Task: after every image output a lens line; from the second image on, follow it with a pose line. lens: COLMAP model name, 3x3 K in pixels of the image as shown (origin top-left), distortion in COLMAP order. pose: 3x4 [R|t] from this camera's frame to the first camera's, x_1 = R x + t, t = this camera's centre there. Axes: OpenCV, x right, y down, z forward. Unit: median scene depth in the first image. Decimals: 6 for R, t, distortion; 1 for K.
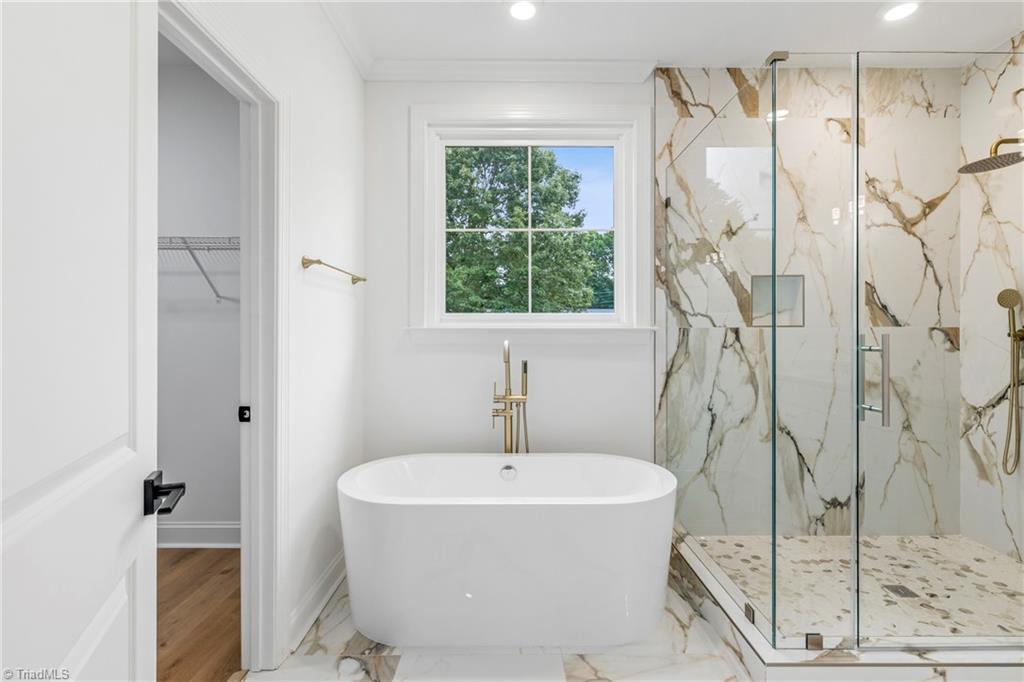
lens RADIAL K [[468.4, 0, 509.5], [0, 468.4, 335.8], [0, 0, 1]] dist [0.001224, 0.000250]
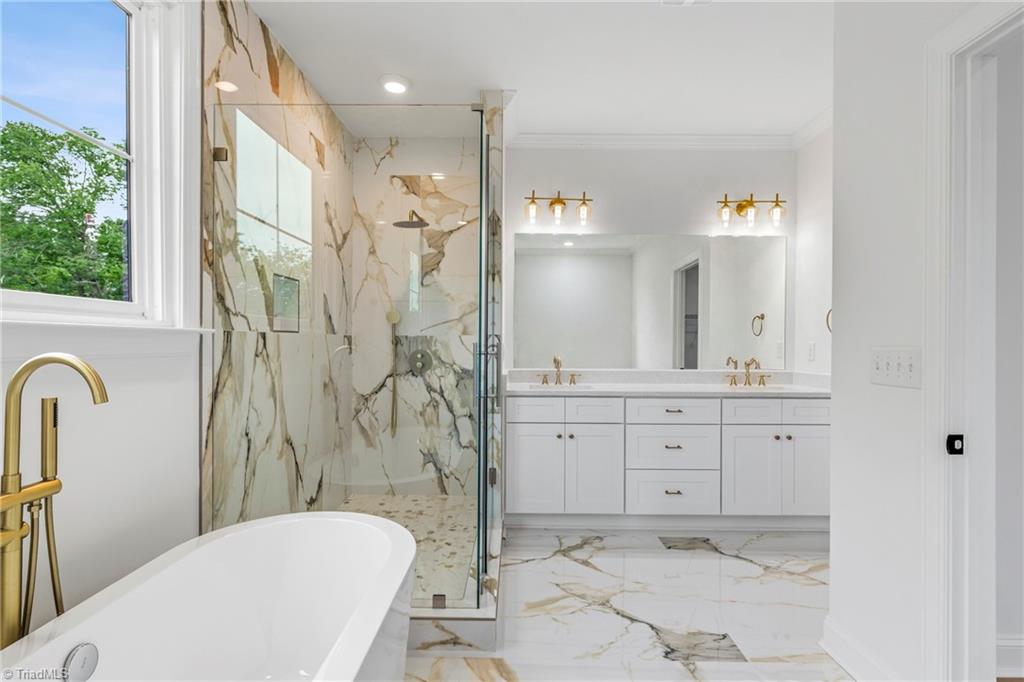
lens RADIAL K [[492.7, 0, 512.0], [0, 492.7, 341.9], [0, 0, 1]] dist [-0.001161, -0.000215]
pose [[0.001924, 0.001286, 0.999997, -0.405735], [-0.007945, 0.999968, -0.001271, -0.002196], [-0.999967, -0.007942, 0.001935, 0.549853]]
